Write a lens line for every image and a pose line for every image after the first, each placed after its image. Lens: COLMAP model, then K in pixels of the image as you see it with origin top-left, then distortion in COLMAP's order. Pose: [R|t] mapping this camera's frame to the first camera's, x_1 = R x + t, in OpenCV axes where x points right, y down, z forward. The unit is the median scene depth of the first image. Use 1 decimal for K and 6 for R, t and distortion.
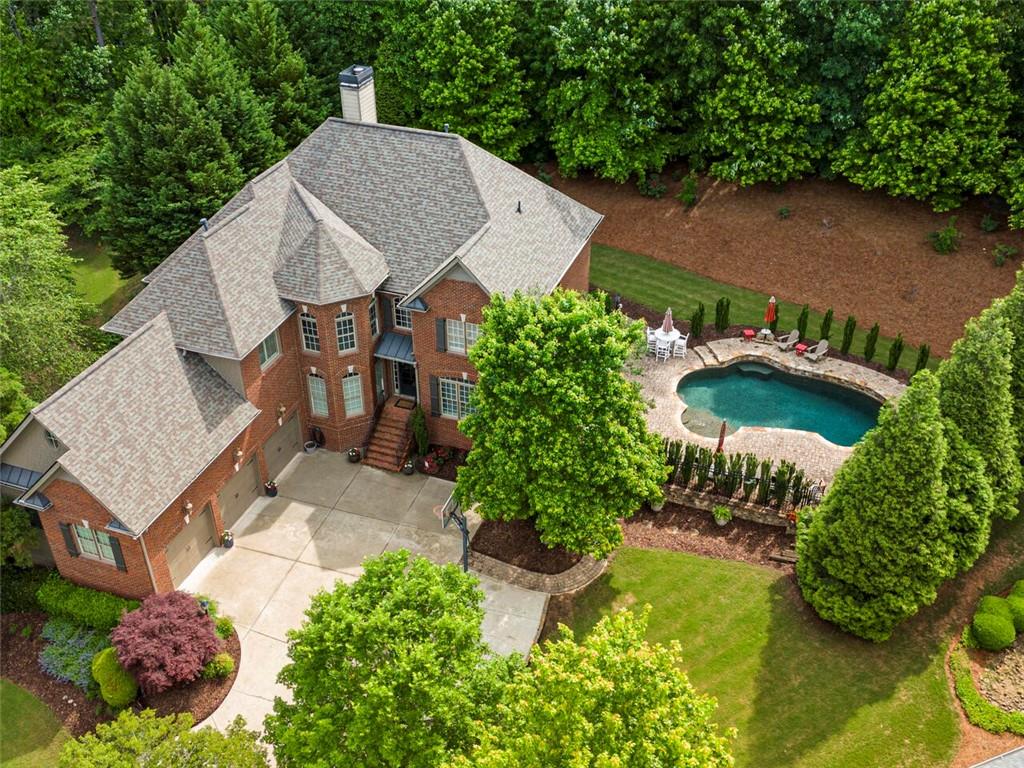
lens RADIAL K [[974.8, 0, 486.3], [0, 974.8, 455.8], [0, 0, 1]] dist [0.091789, -0.207759]
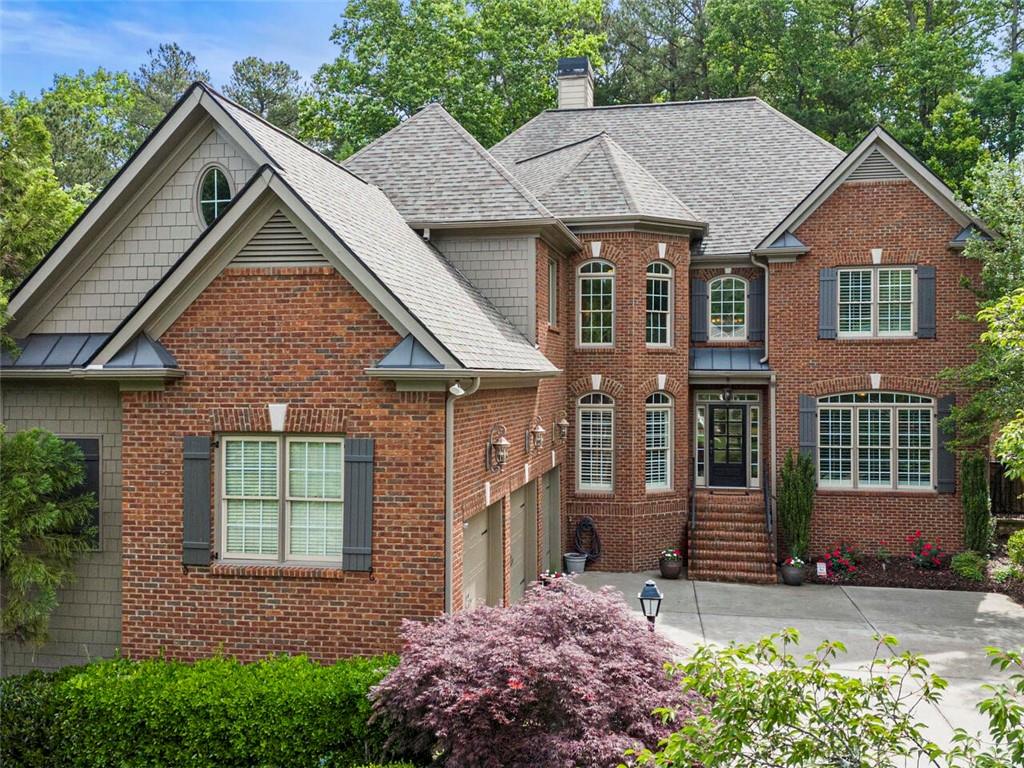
lens RADIAL K [[1009.8, 0, 478.7], [0, 1009.8, 381.8], [0, 0, 1]] dist [0.102981, -0.163513]
pose [[0.988311, 0.001094, 0.152450, -0.314252], [0.092880, 0.788647, -0.607790, 0.233553], [-0.120894, 0.614845, 0.779327, 0.564385]]
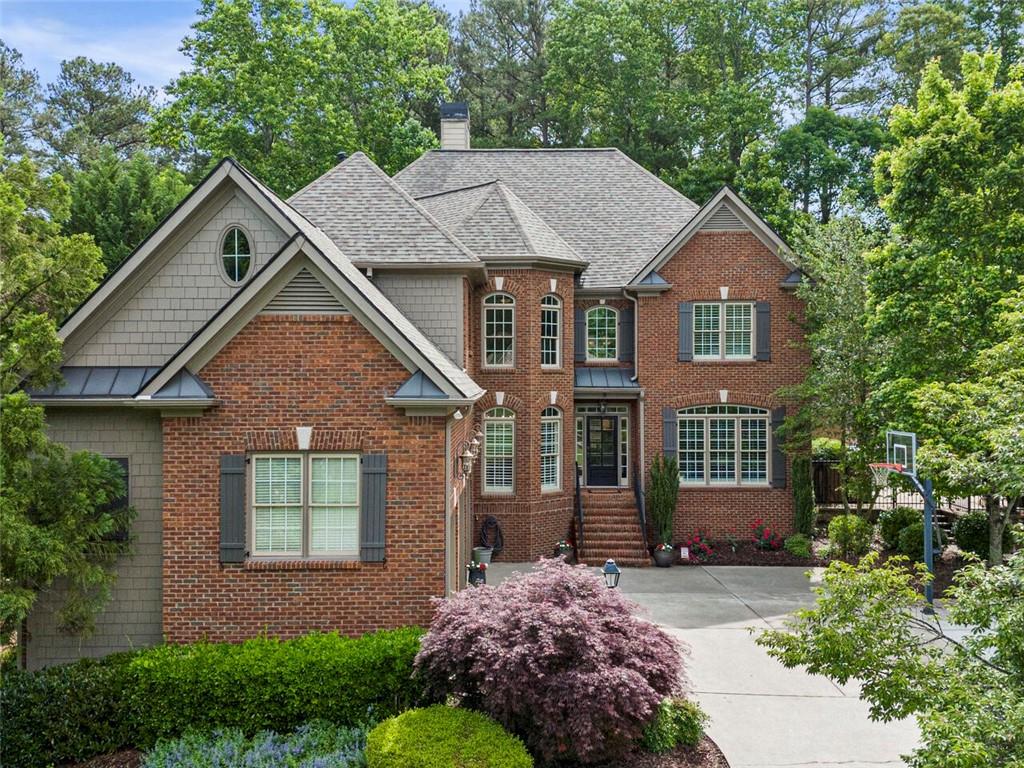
lens RADIAL K [[1009.8, 0, 478.7], [0, 1009.8, 381.8], [0, 0, 1]] dist [0.102981, -0.163513]
pose [[0.943050, -0.001285, 0.332650, -0.388724], [0.206293, 0.786739, -0.581795, 0.262938], [-0.260961, 0.617285, 0.742199, 0.512676]]
